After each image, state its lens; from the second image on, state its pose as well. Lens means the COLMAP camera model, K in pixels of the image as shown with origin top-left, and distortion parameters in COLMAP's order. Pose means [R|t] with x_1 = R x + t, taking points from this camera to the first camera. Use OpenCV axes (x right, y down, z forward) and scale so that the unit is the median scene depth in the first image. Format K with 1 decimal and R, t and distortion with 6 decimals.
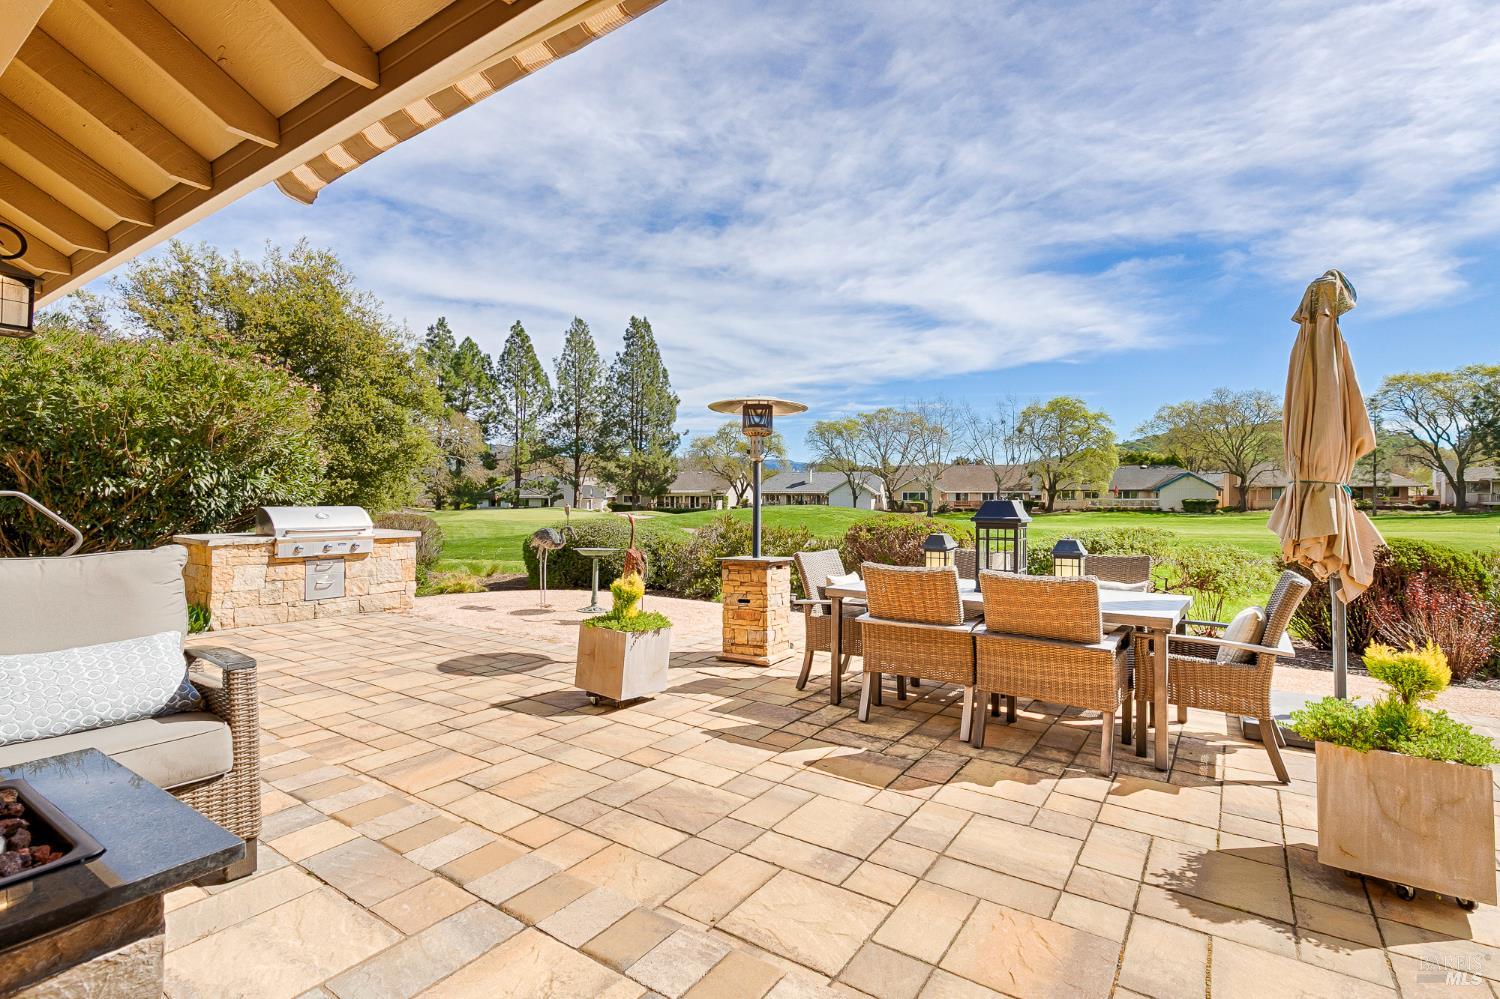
lens RADIAL K [[693.5, 0, 800.3], [0, 693.5, 496.8], [0, 0, 1]] dist [0.004251, -0.000075]
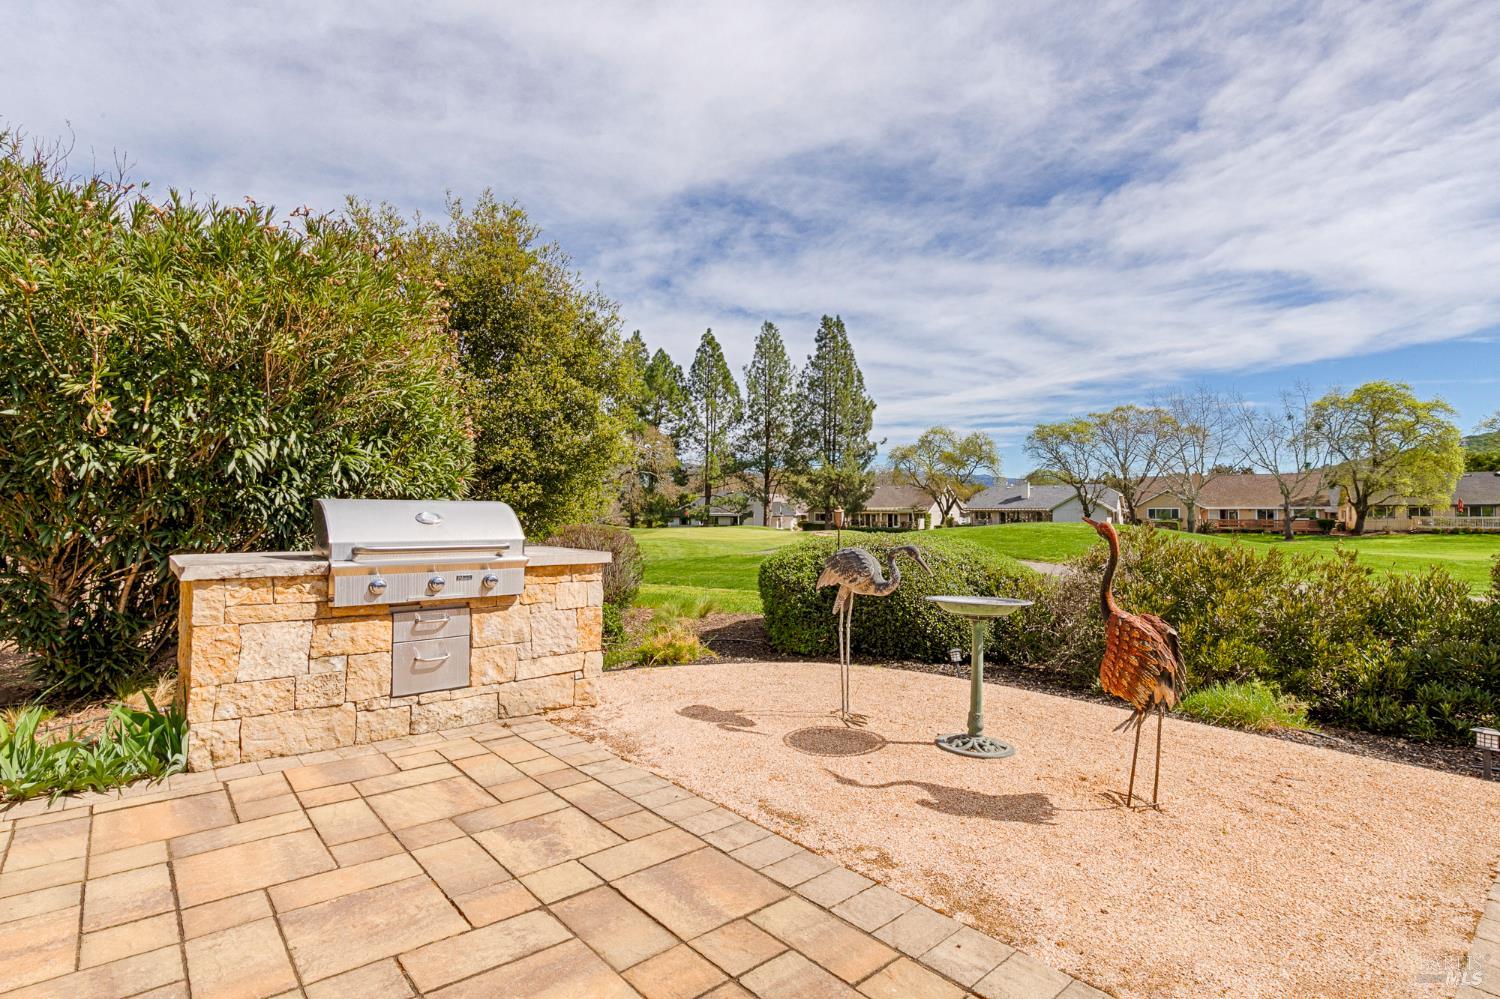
lens RADIAL K [[706.1, 0, 750.0], [0, 706.1, 499.5], [0, 0, 1]] dist [0.001042, -0.010006]
pose [[0.951120, -0.009024, -0.308690, -0.055159], [0.001085, 0.999664, -0.025879, 0.004648], [0.308820, 0.024279, 0.950811, 0.102477]]
